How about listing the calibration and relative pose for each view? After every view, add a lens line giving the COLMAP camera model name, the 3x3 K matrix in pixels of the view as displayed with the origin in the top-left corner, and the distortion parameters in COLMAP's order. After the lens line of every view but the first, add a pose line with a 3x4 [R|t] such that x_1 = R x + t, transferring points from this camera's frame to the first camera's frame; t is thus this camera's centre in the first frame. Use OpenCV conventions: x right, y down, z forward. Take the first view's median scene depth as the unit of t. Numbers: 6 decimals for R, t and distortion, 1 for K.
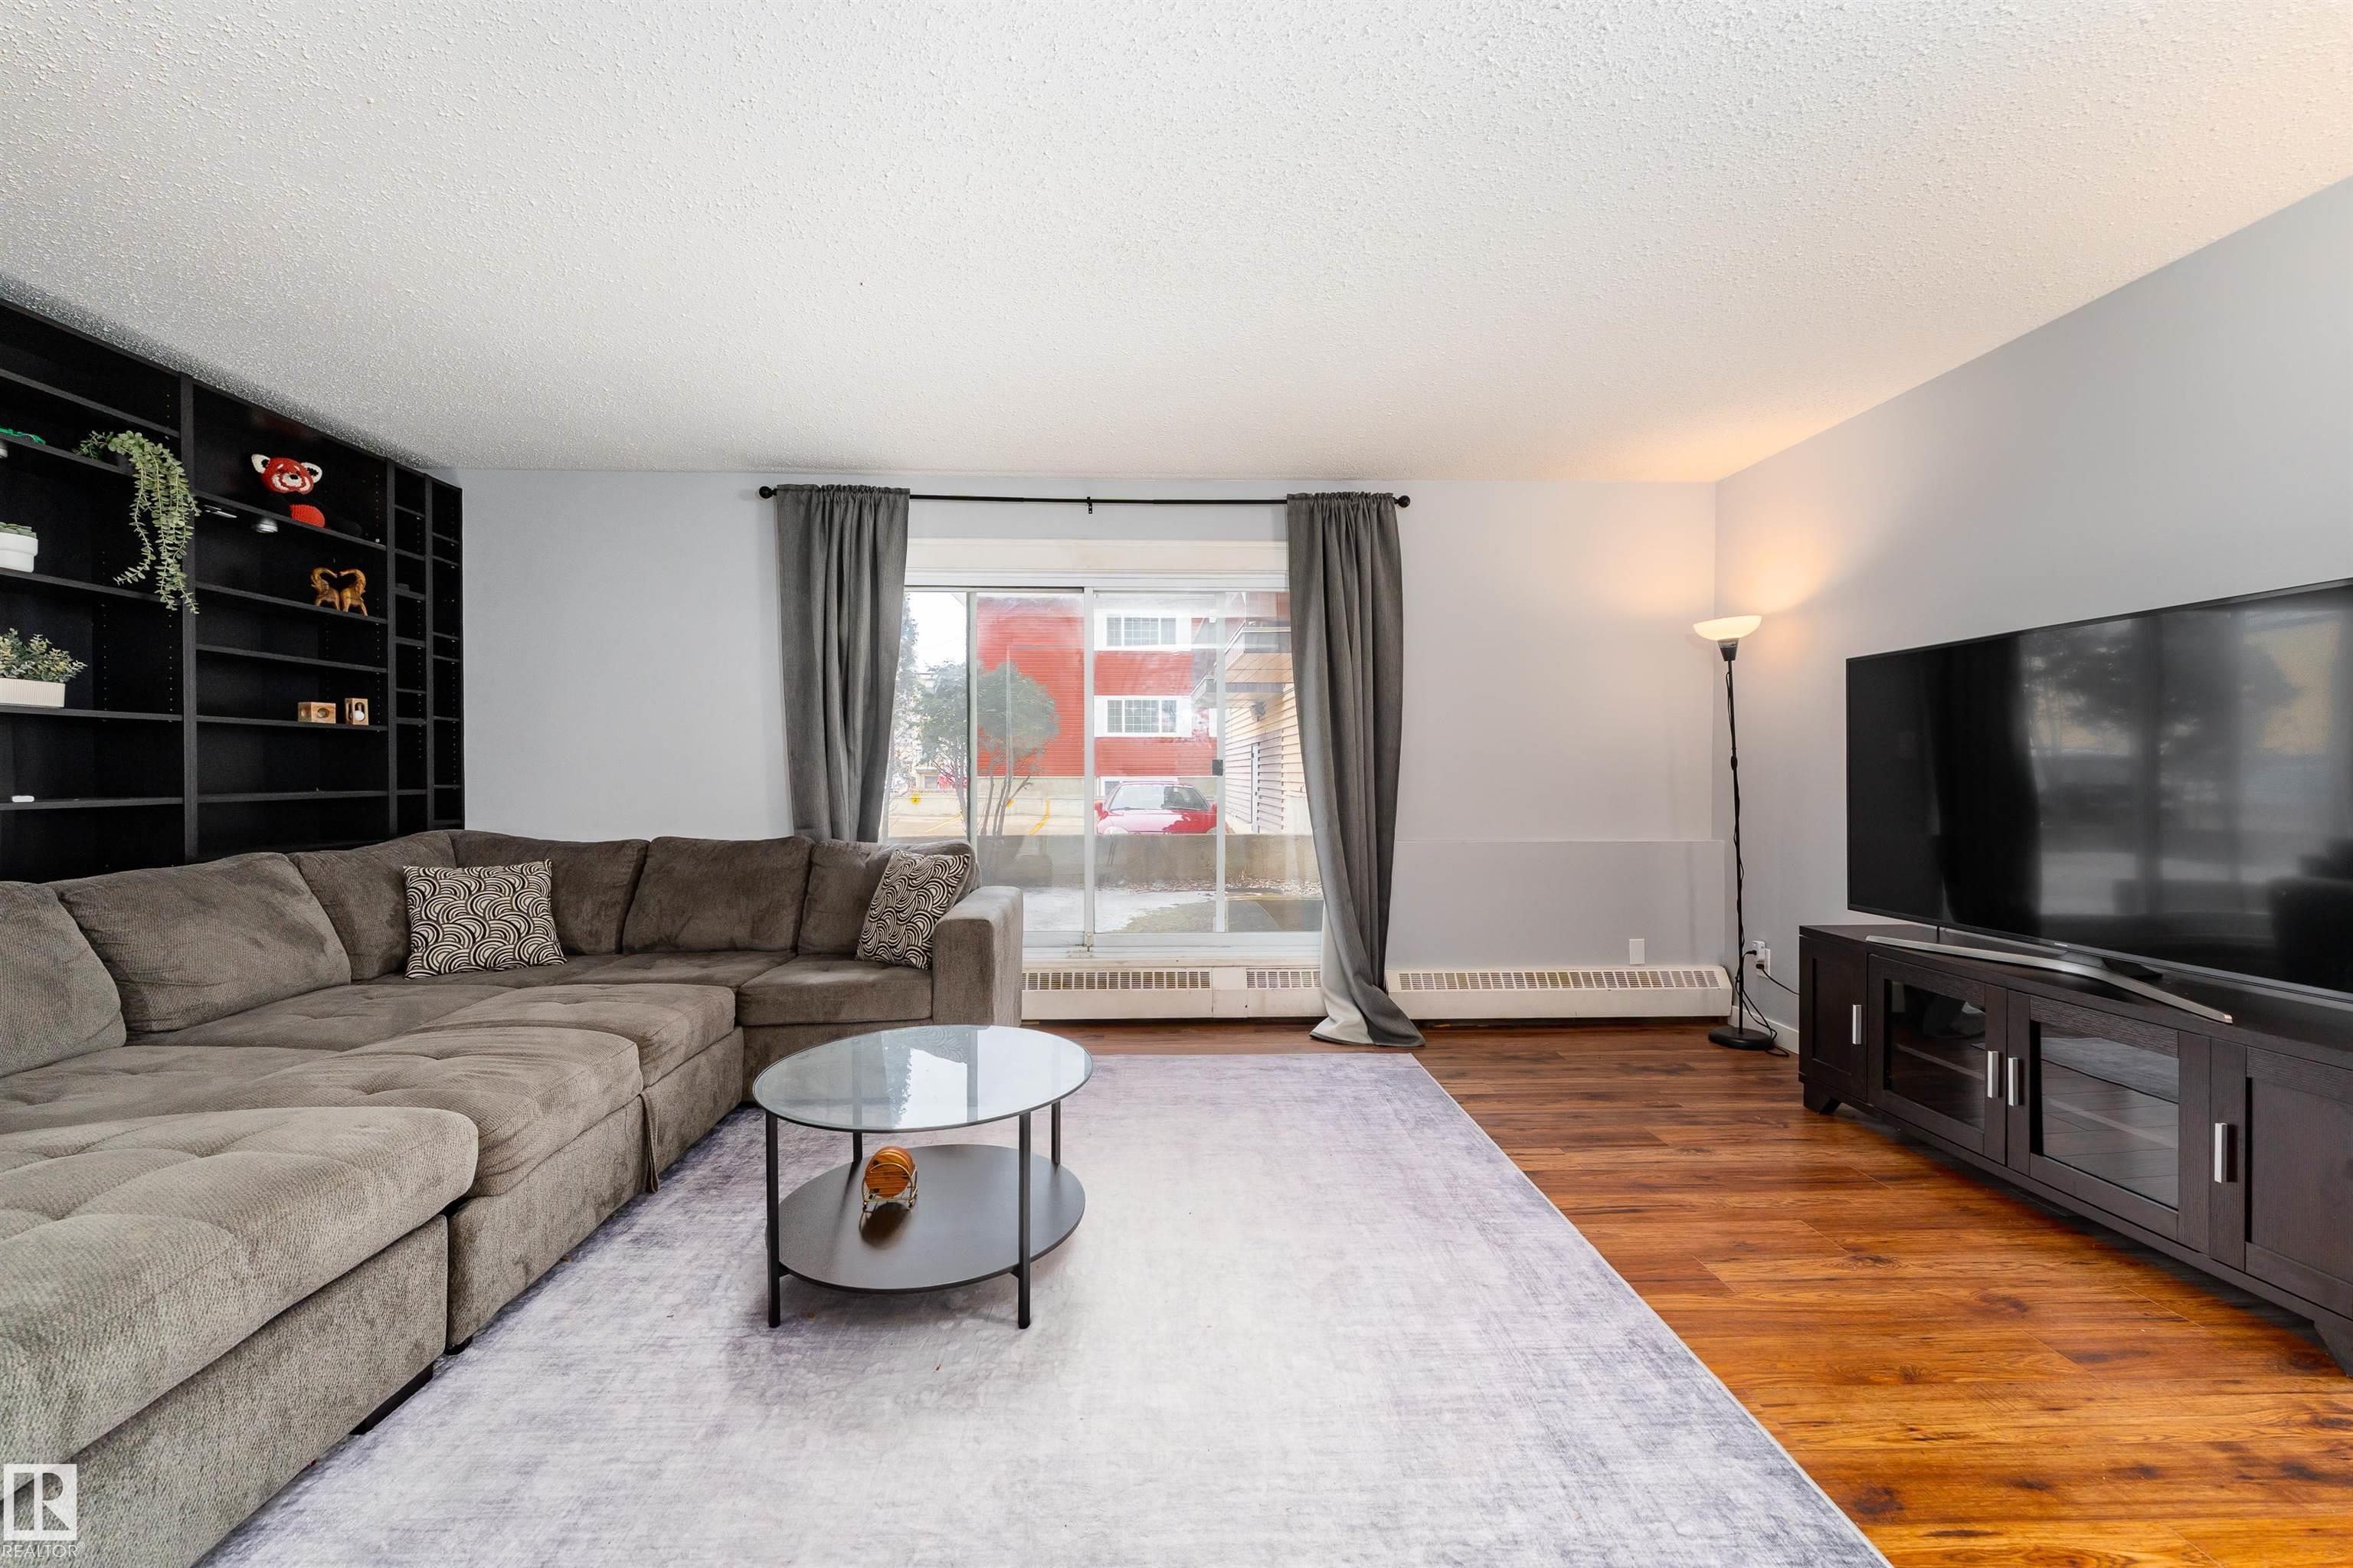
lens RADIAL K [[941.7, 0, 1171.2], [0, 941.7, 786.1], [0, 0, 1]] dist [0.001279, -0.000991]
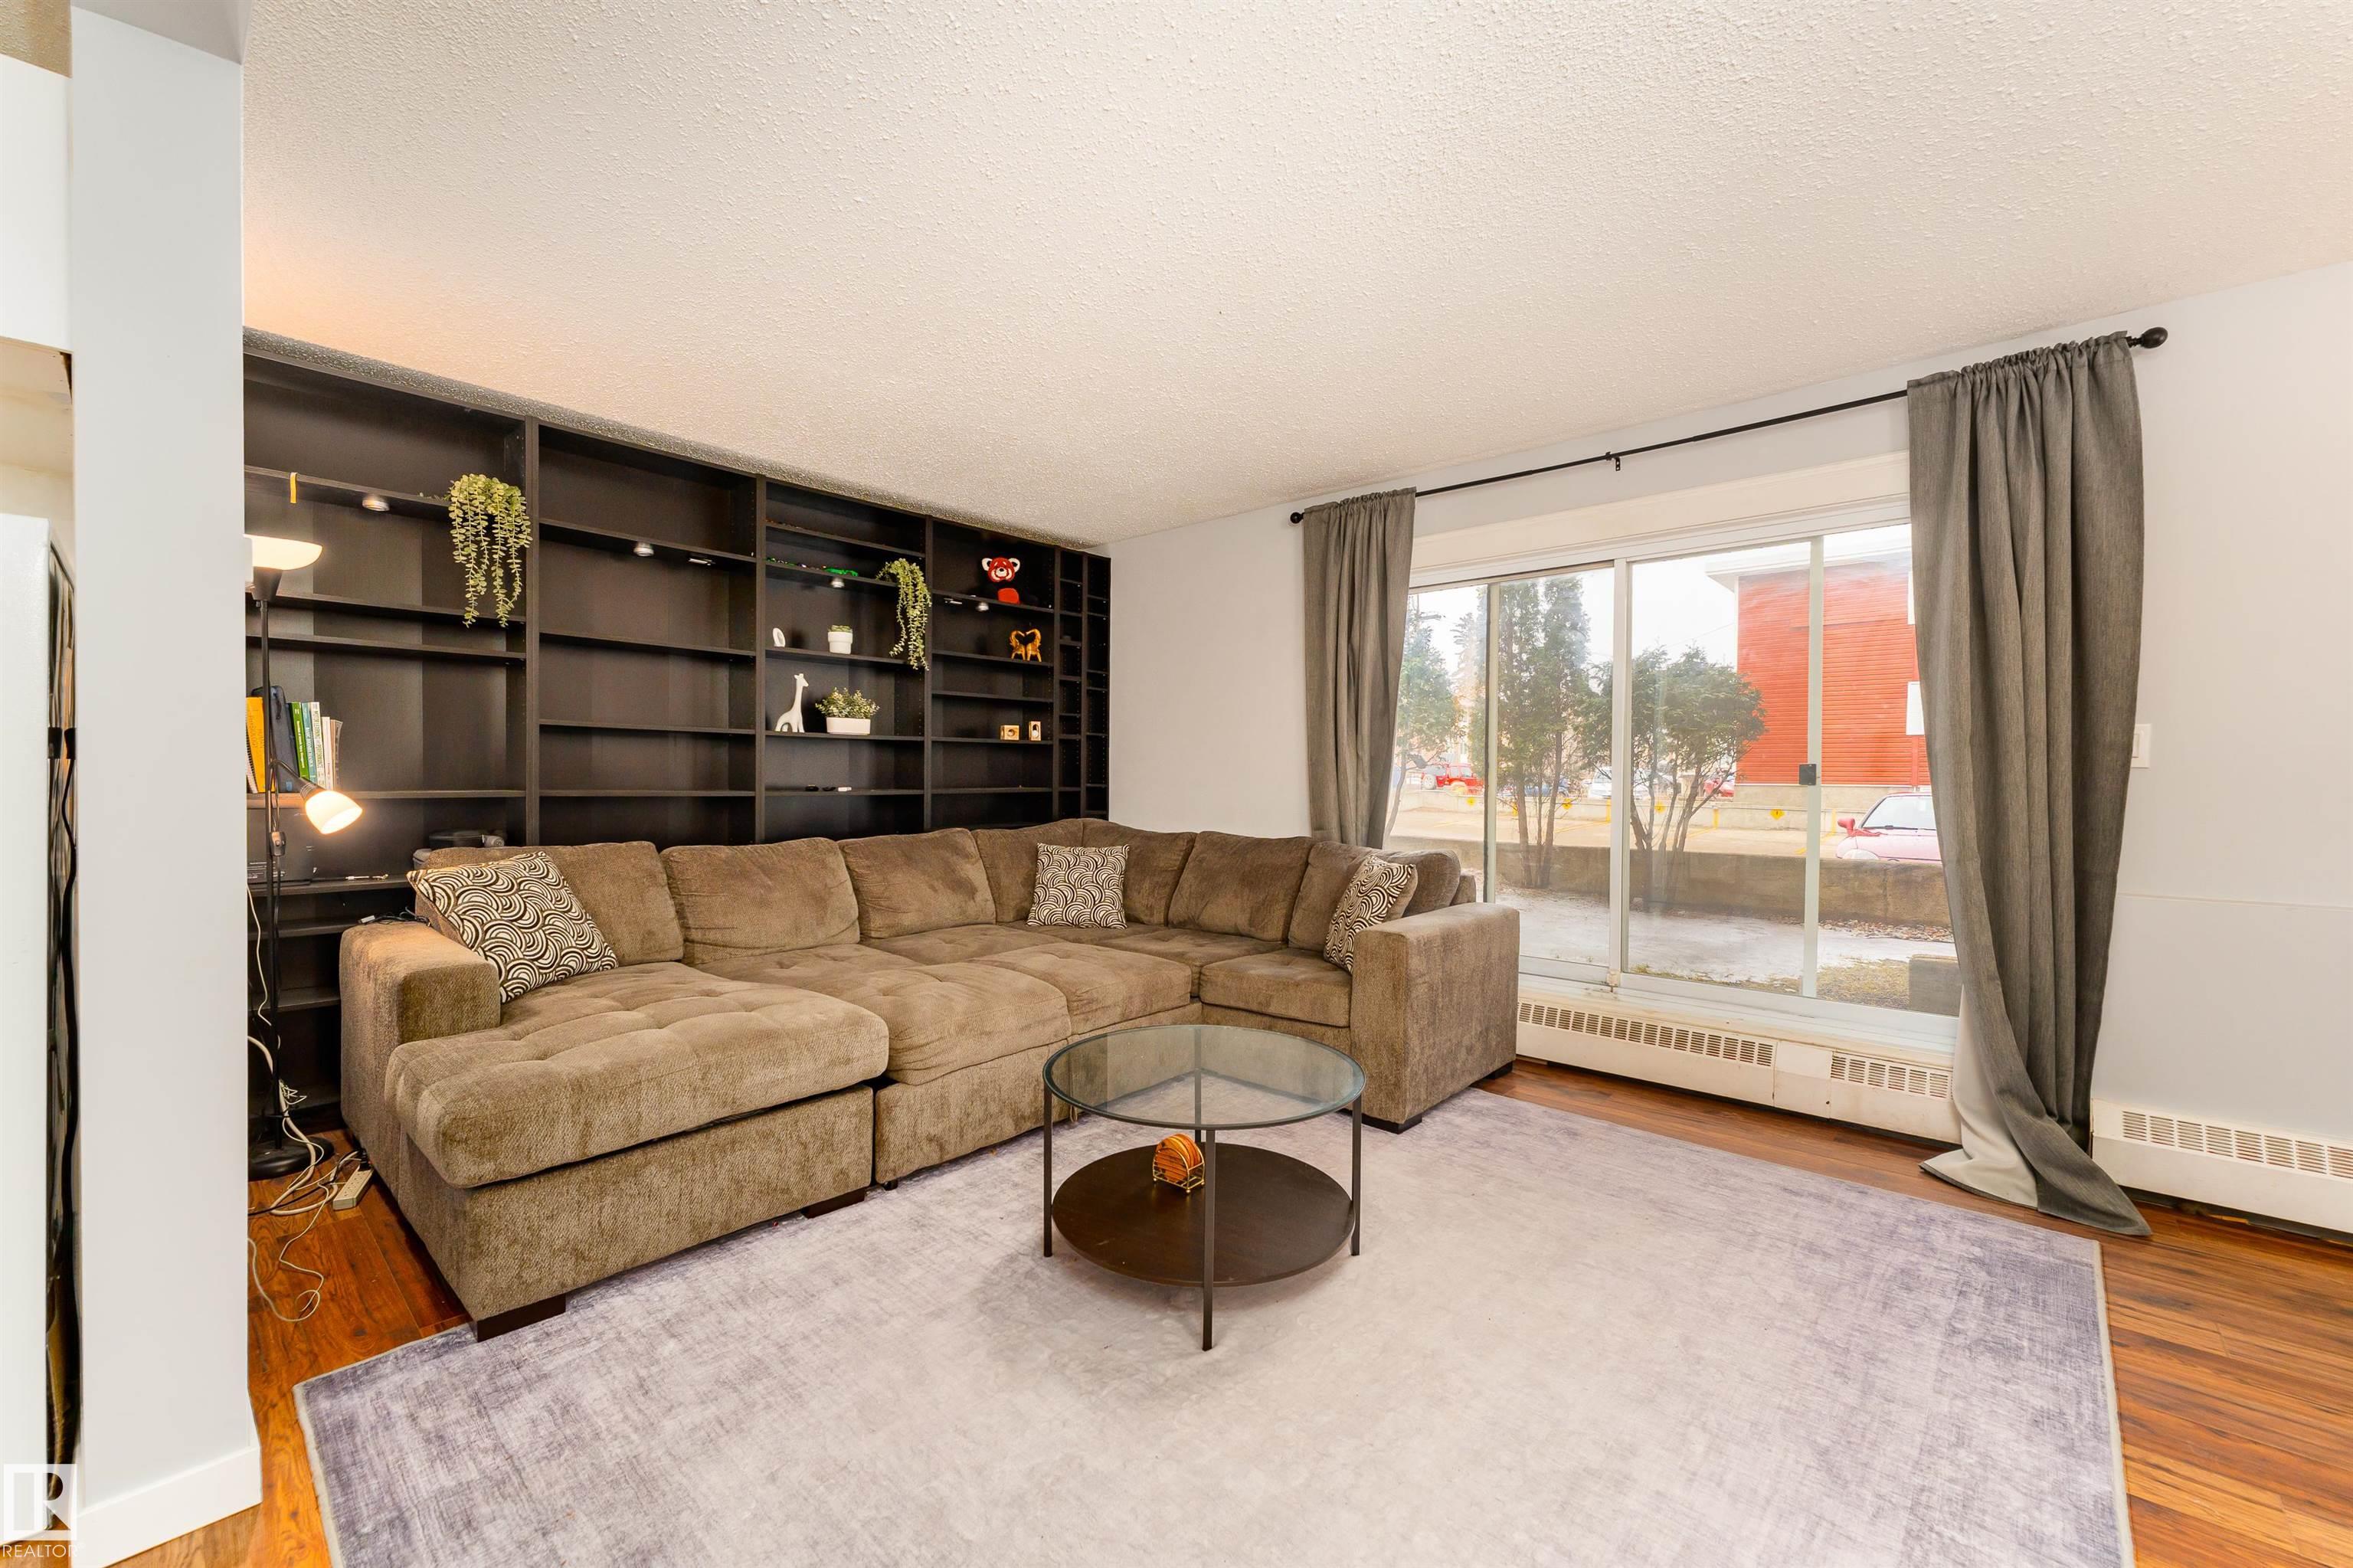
lens RADIAL K [[941.7, 0, 1171.2], [0, 941.7, 786.1], [0, 0, 1]] dist [0.001279, -0.000991]
pose [[0.716808, 0.013627, -0.697137, 0.256806], [-0.016861, 0.999855, 0.002208, -0.003925], [0.697067, 0.010172, 0.716934, 0.144249]]
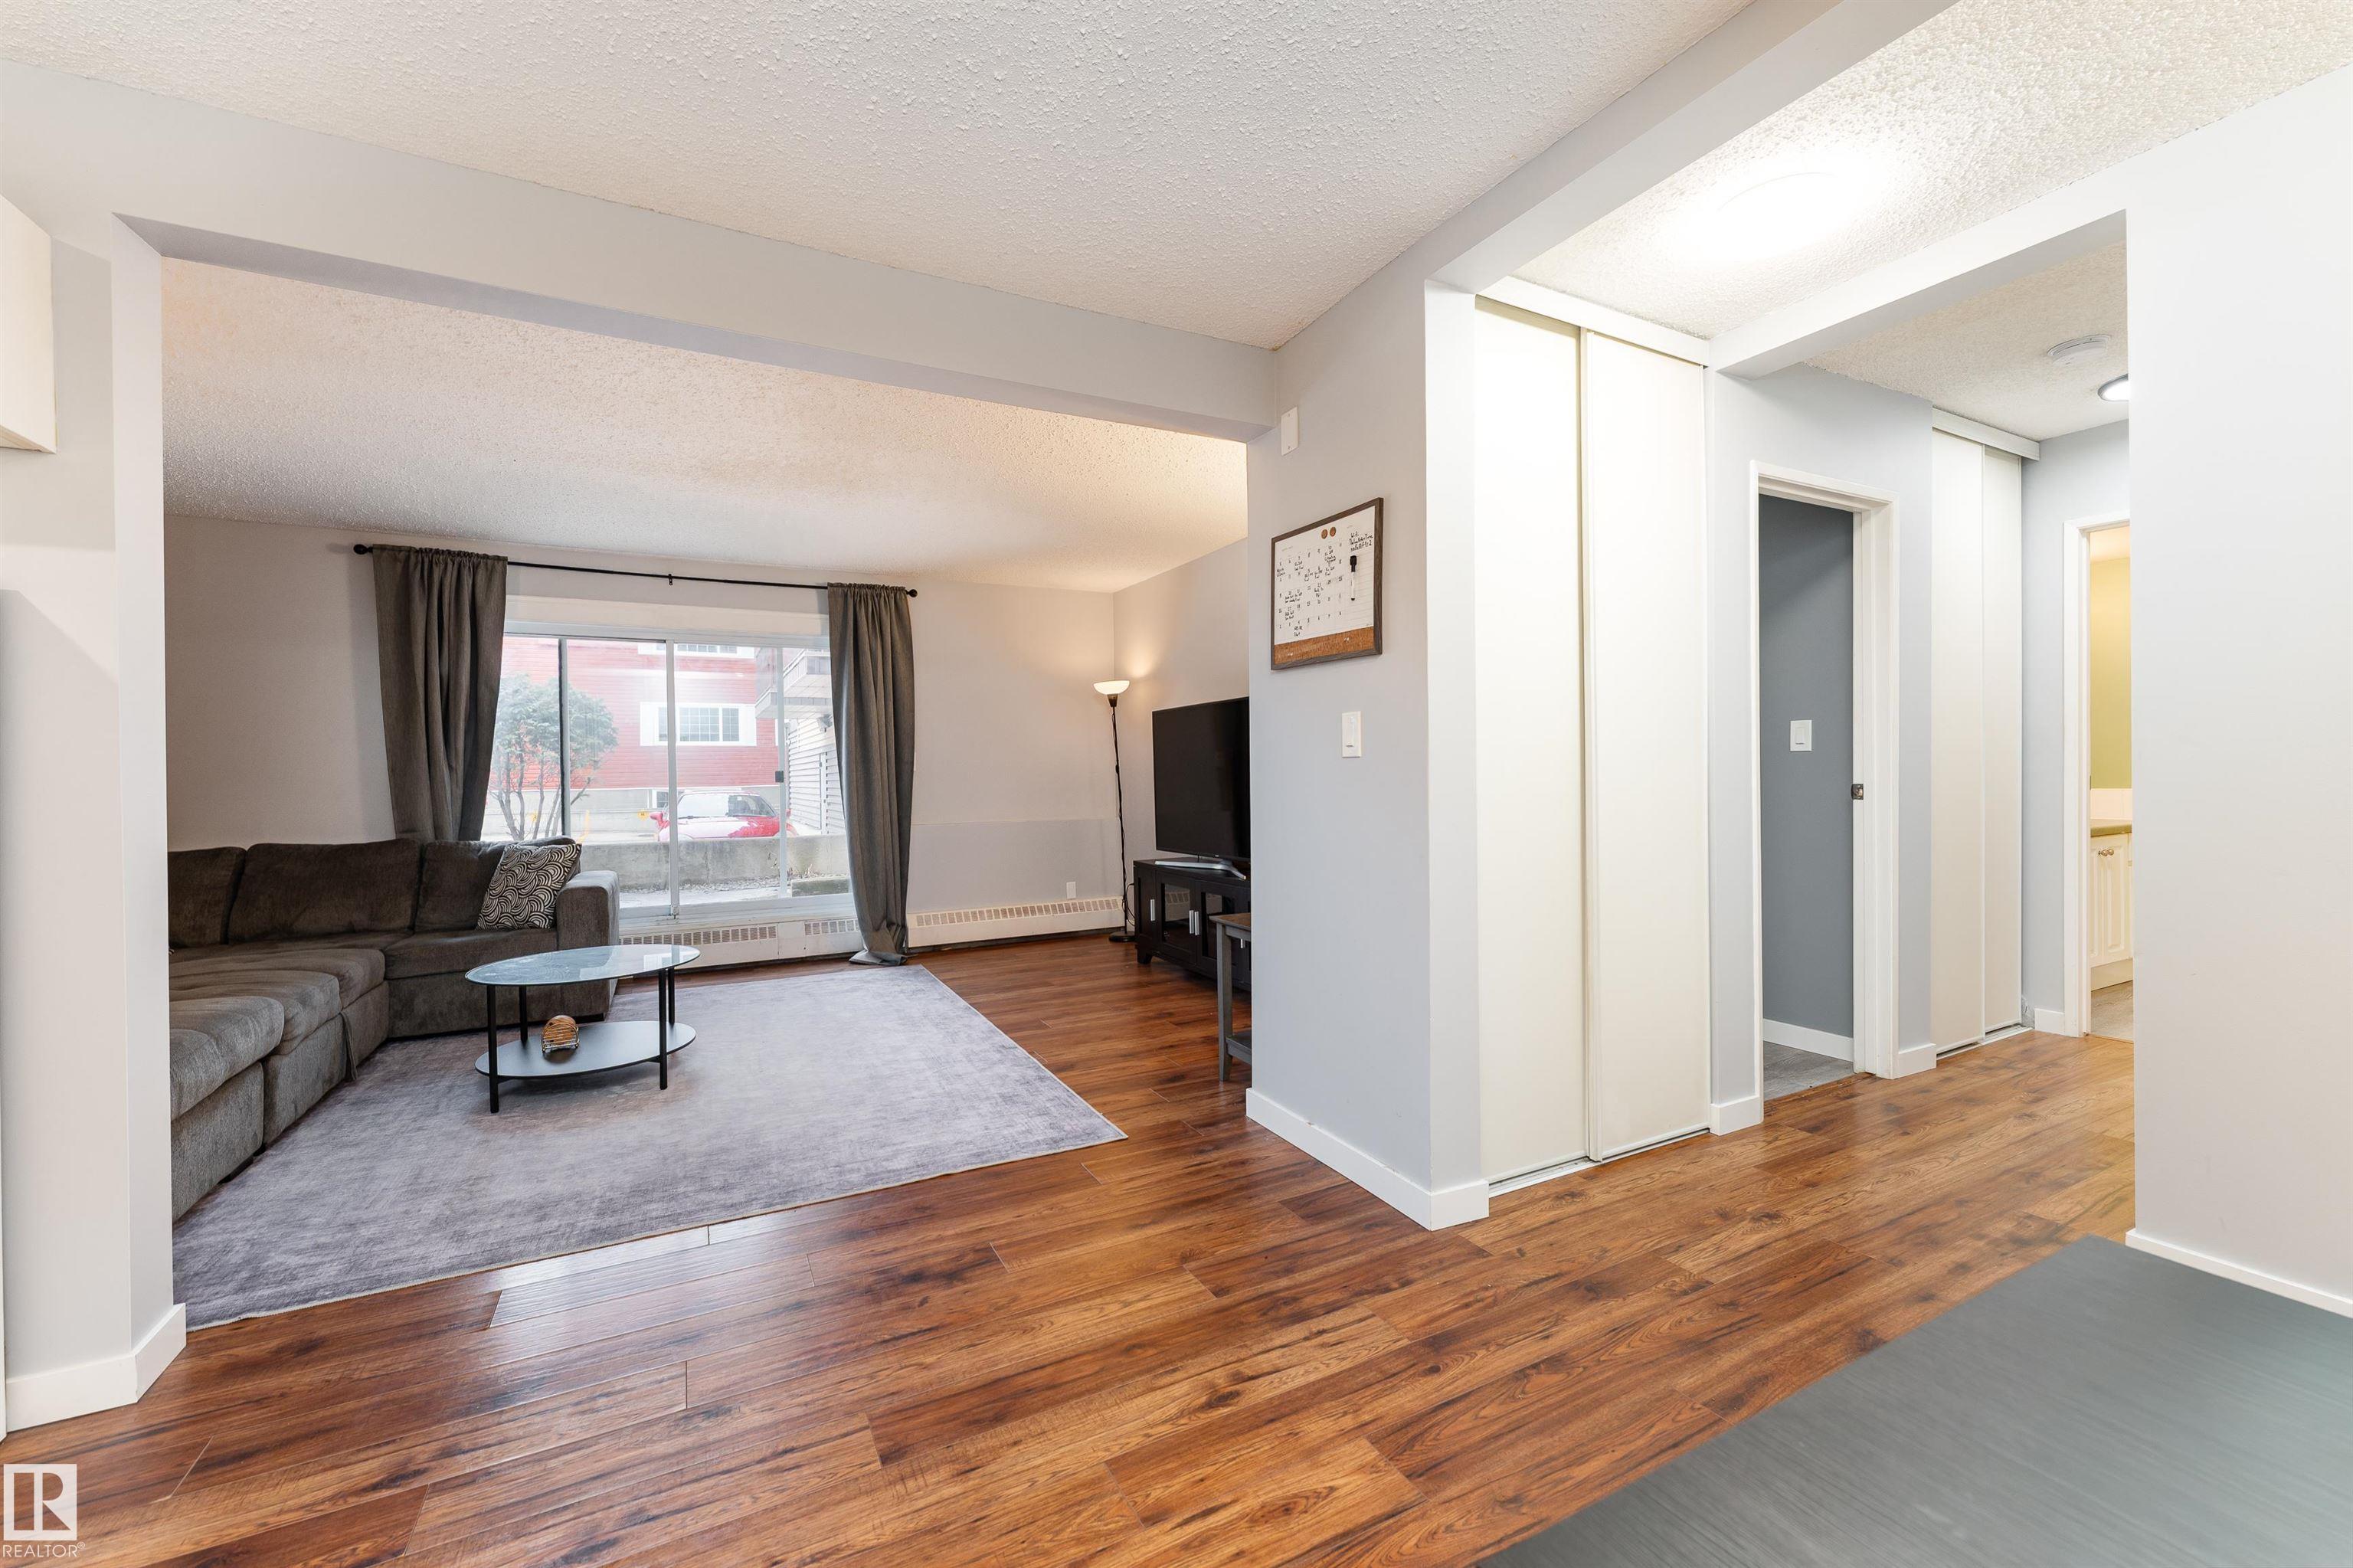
lens RADIAL K [[919.5, 0, 1160.0], [0, 919.5, 782.2], [0, 0, 1]] dist [0.000537, -0.000135]
pose [[0.906982, -0.017237, 0.420816, -0.013136], [0.021459, 0.999756, -0.005300, 0.008893], [-0.420621, 0.013837, 0.907131, -0.527689]]
